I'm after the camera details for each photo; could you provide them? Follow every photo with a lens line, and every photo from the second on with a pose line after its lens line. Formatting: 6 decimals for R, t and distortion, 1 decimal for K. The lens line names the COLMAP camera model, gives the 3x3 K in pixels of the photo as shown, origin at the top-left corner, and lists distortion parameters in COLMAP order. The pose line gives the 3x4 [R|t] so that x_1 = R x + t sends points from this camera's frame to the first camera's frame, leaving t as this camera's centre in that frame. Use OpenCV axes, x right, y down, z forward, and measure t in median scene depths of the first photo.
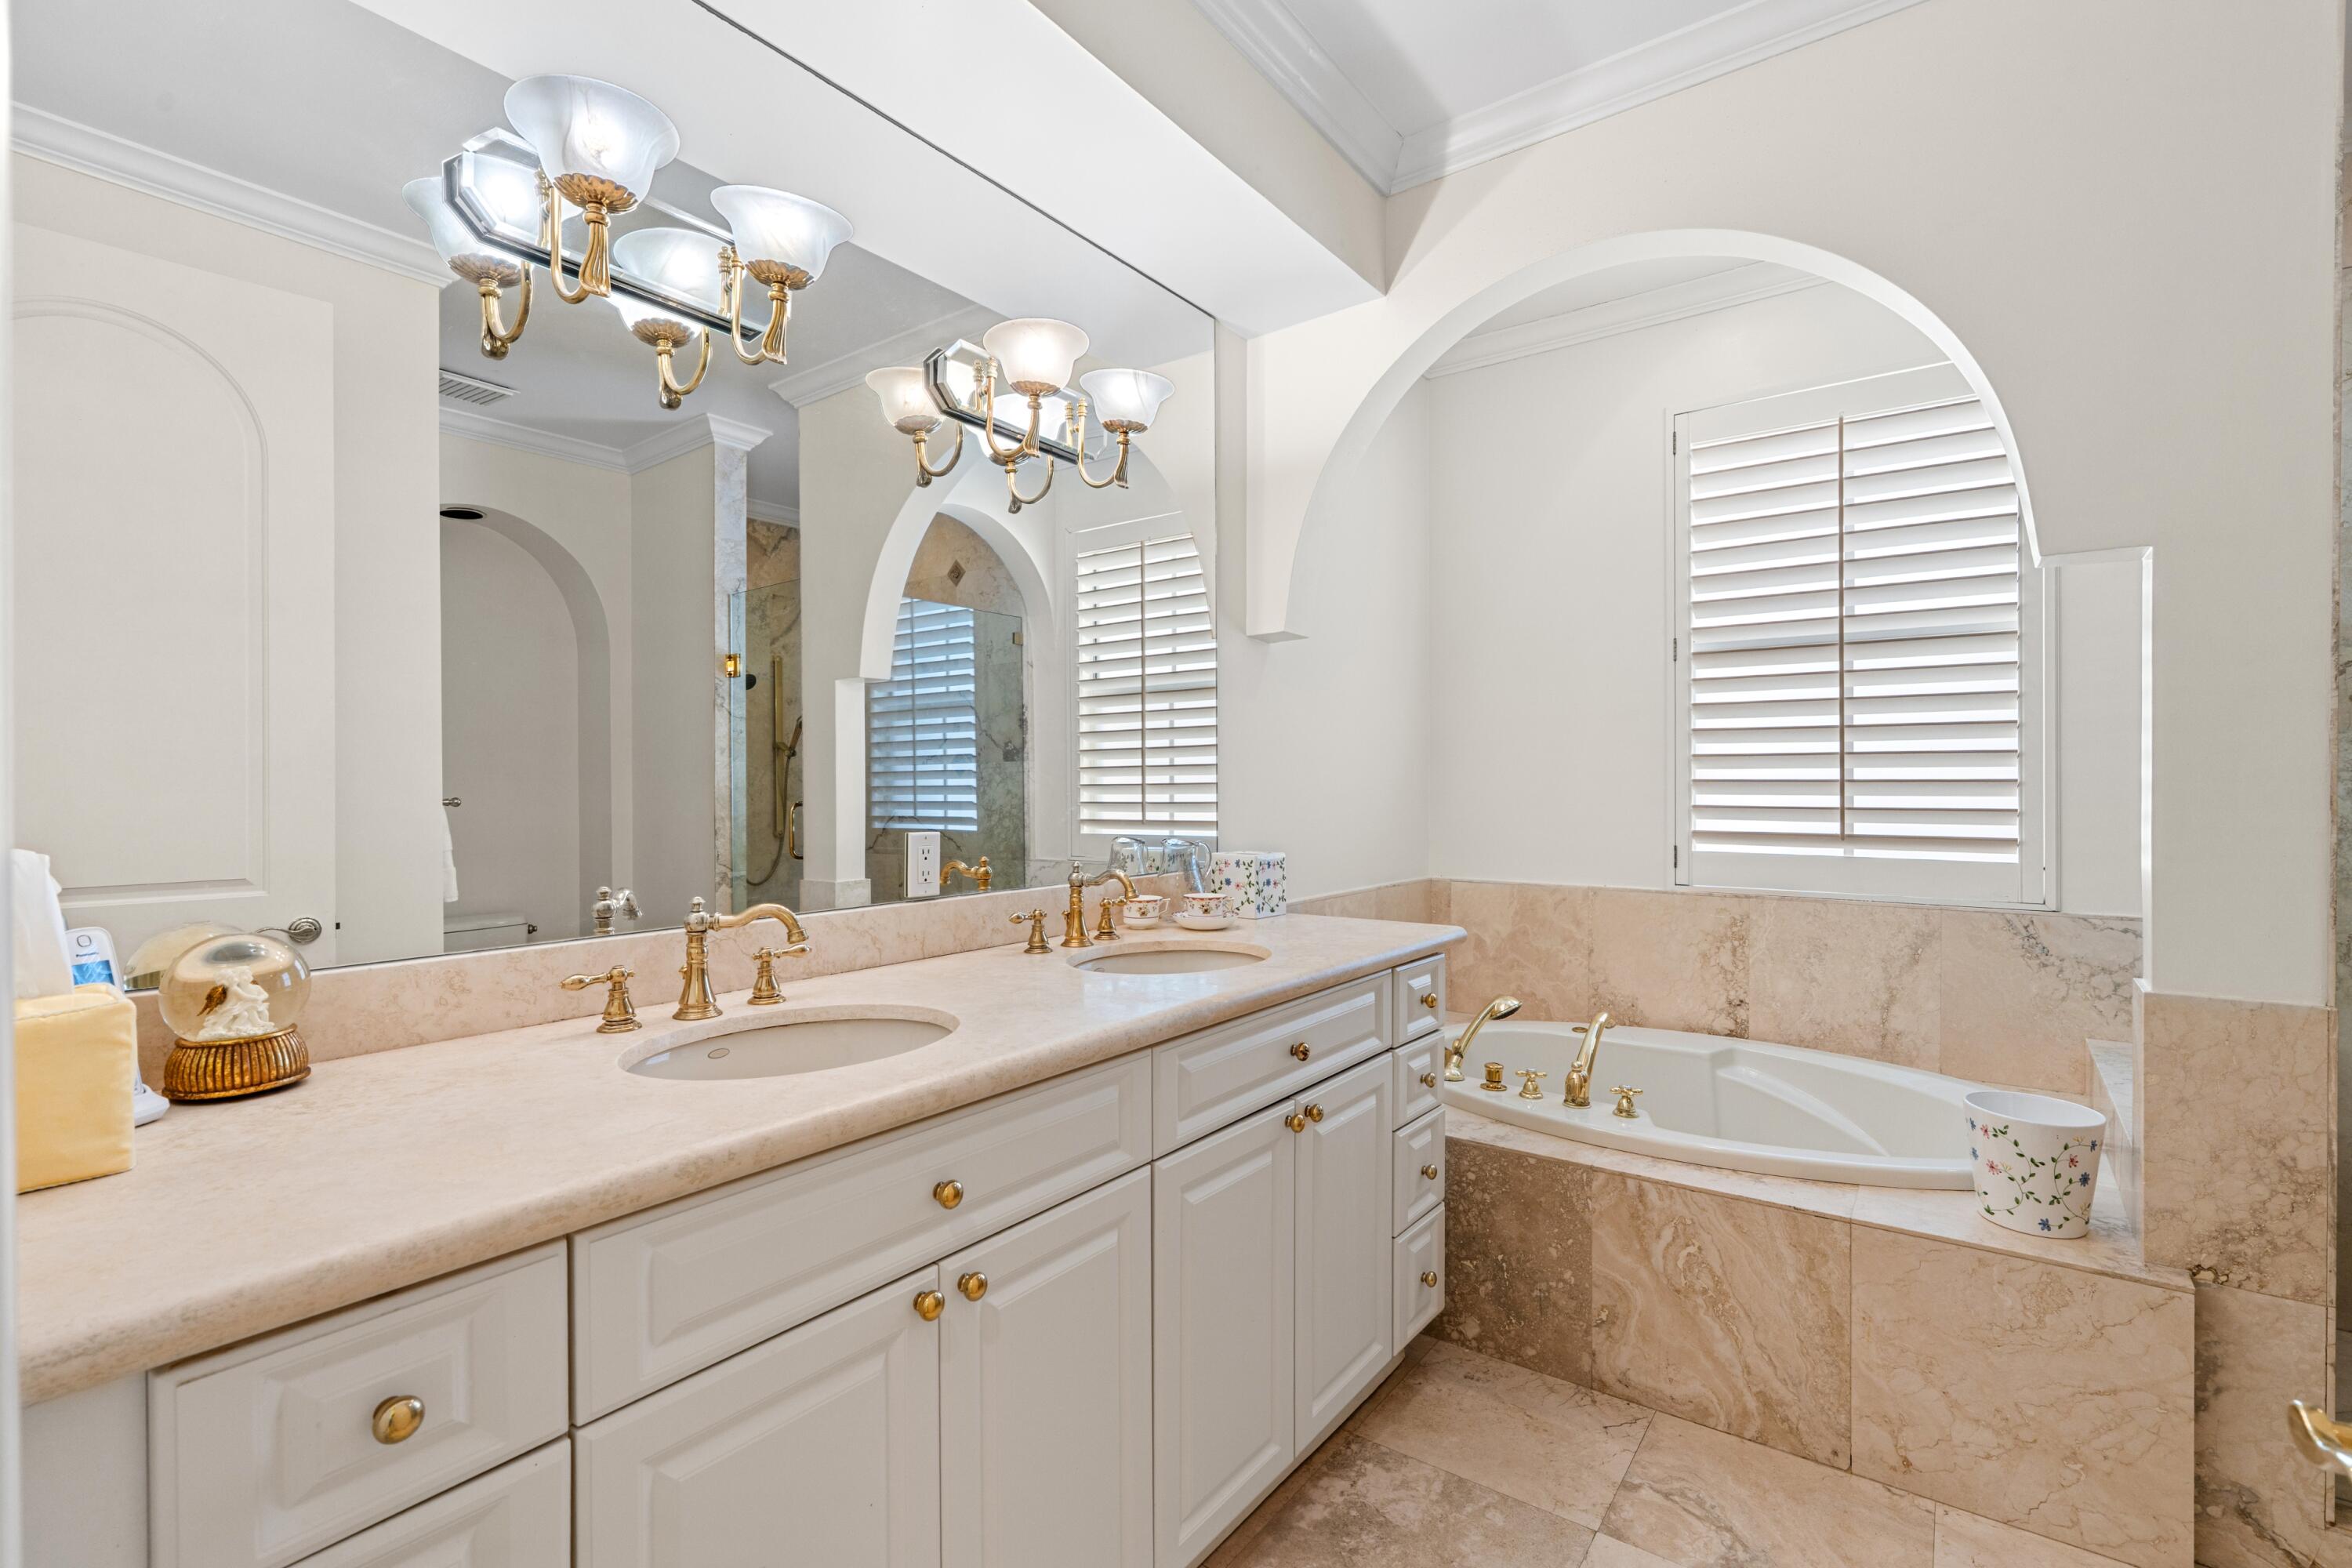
lens RADIAL K [[1065.5, 0, 1180.8], [0, 1065.5, 779.6], [0, 0, 1]] dist [-0.006598, 0.001623]
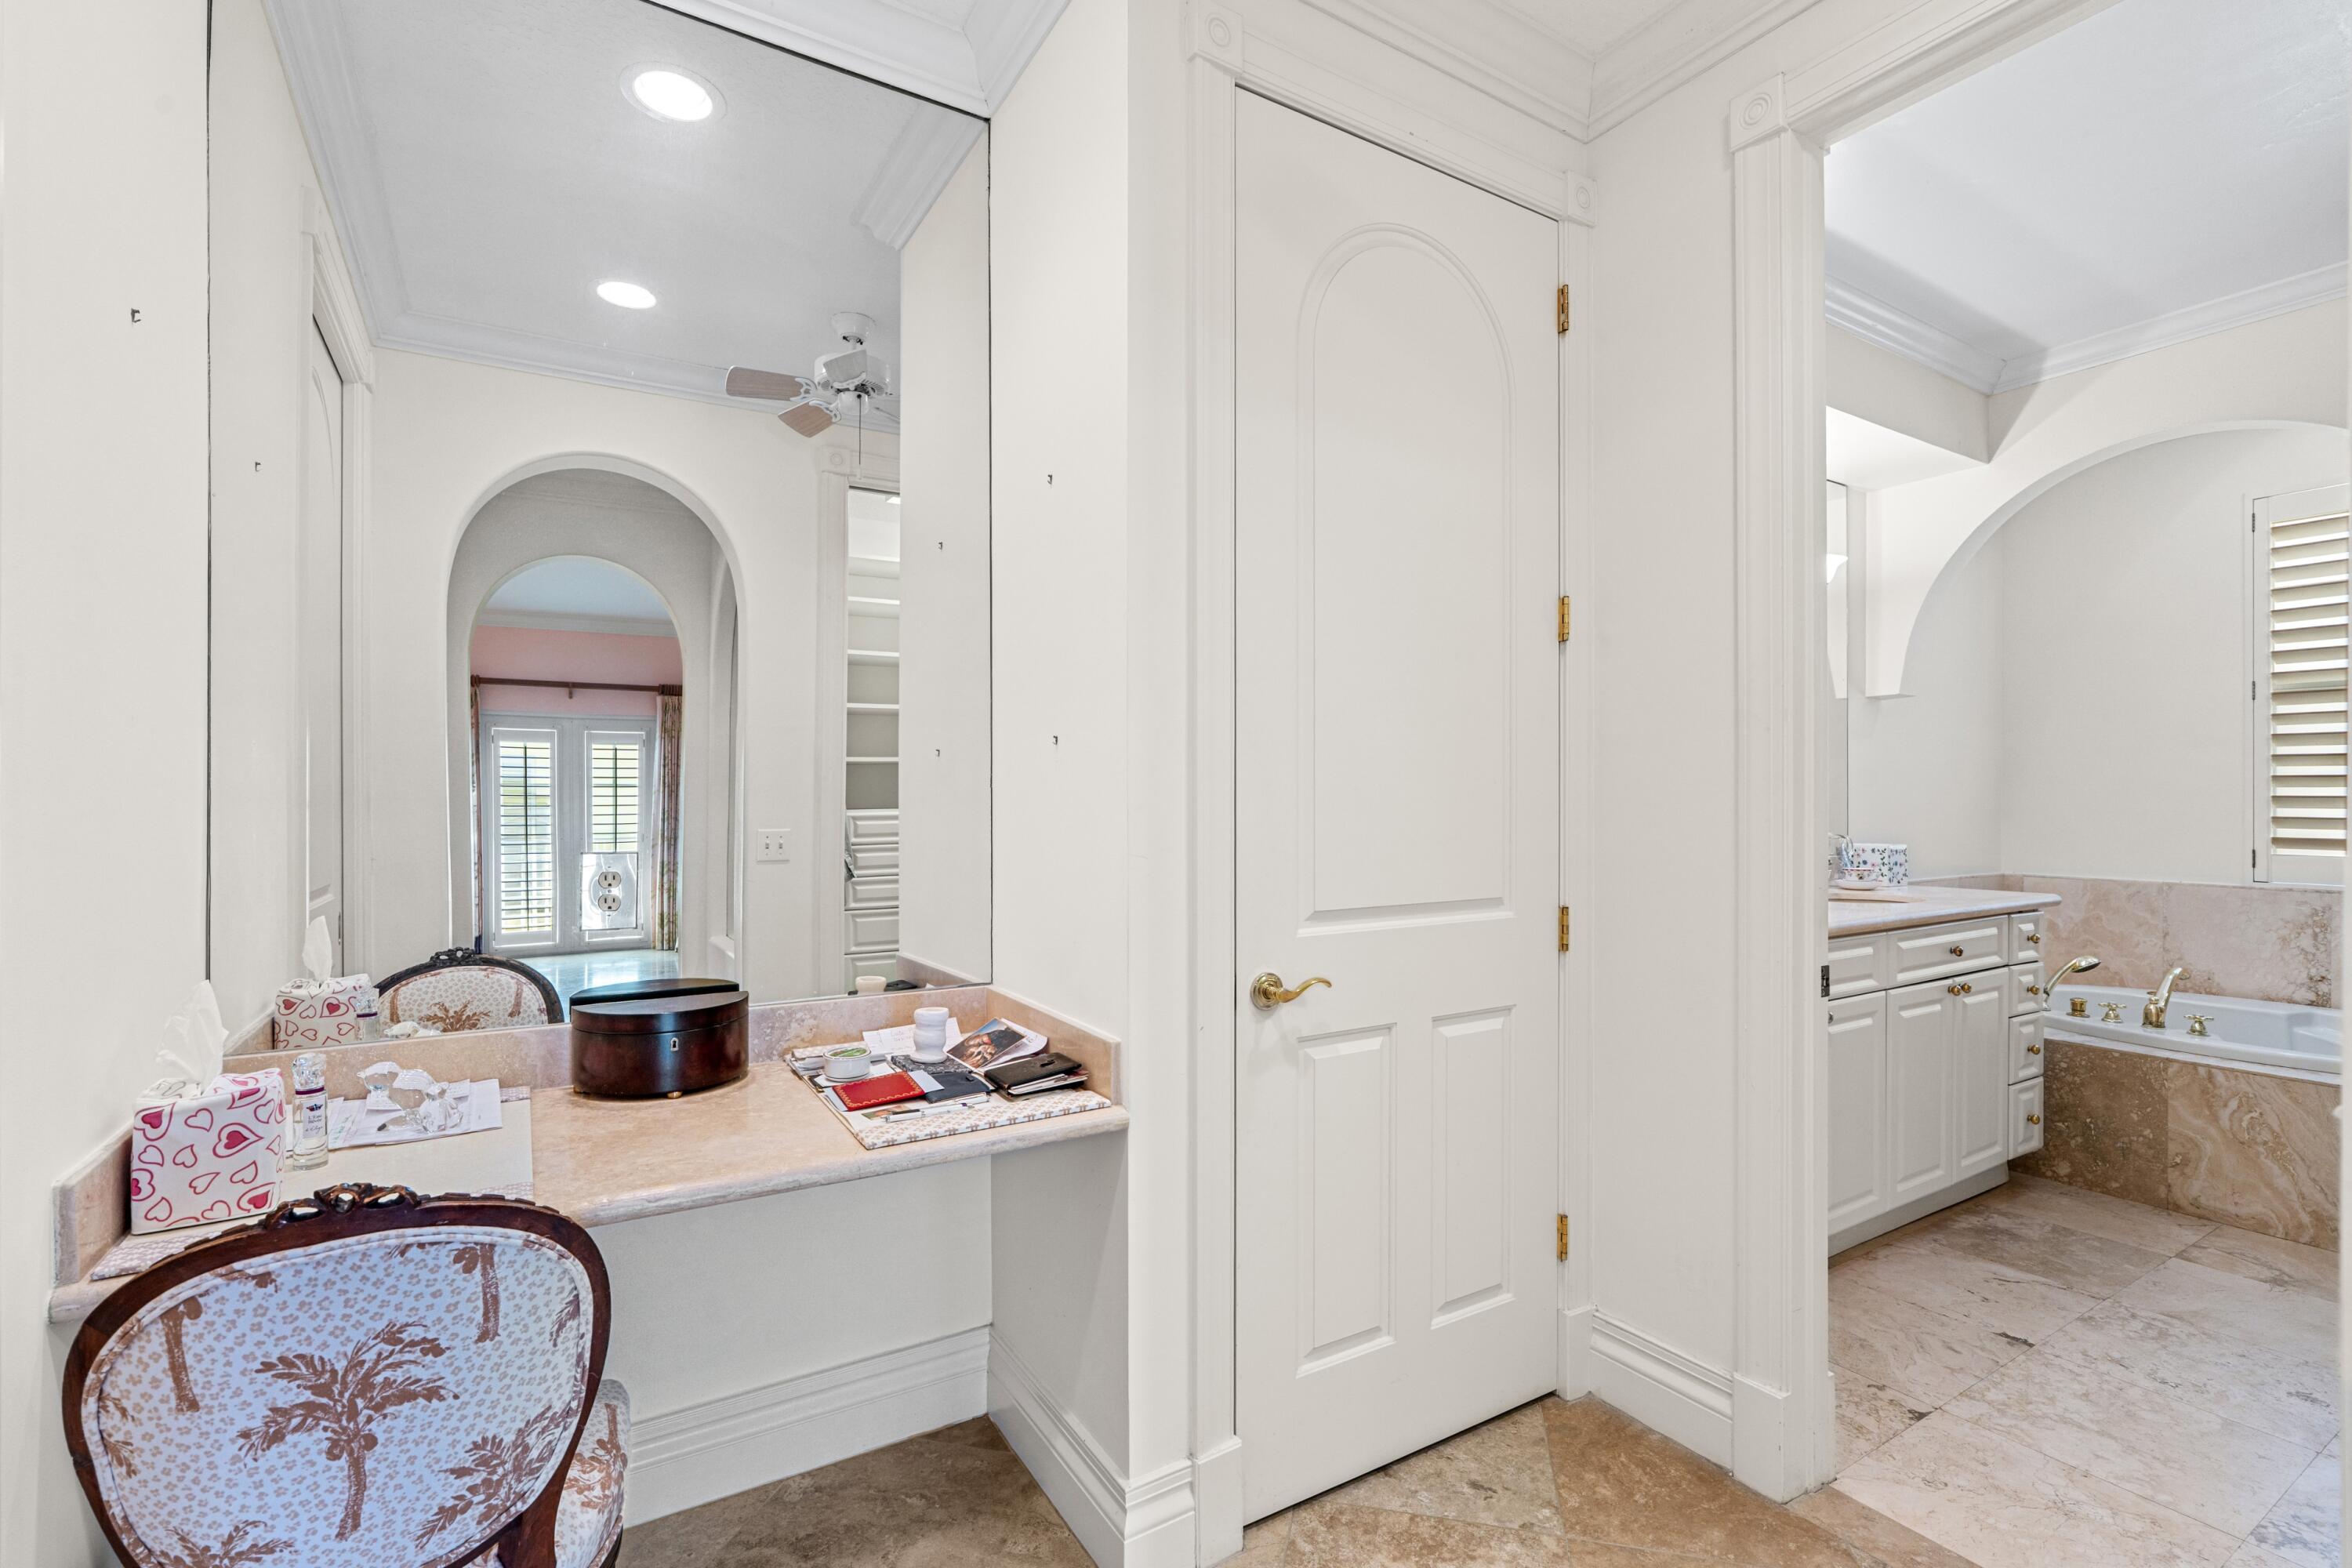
lens RADIAL K [[1065.5, 0, 1170.1], [0, 1065.5, 795.2], [0, 0, 1]] dist [-0.006598, 0.001623]
pose [[0.927253, 0.000843, -0.374435, -0.336380], [-0.000553, 0.999999, 0.000881, -0.001576], [0.374436, -0.000609, 0.927253, -0.856542]]
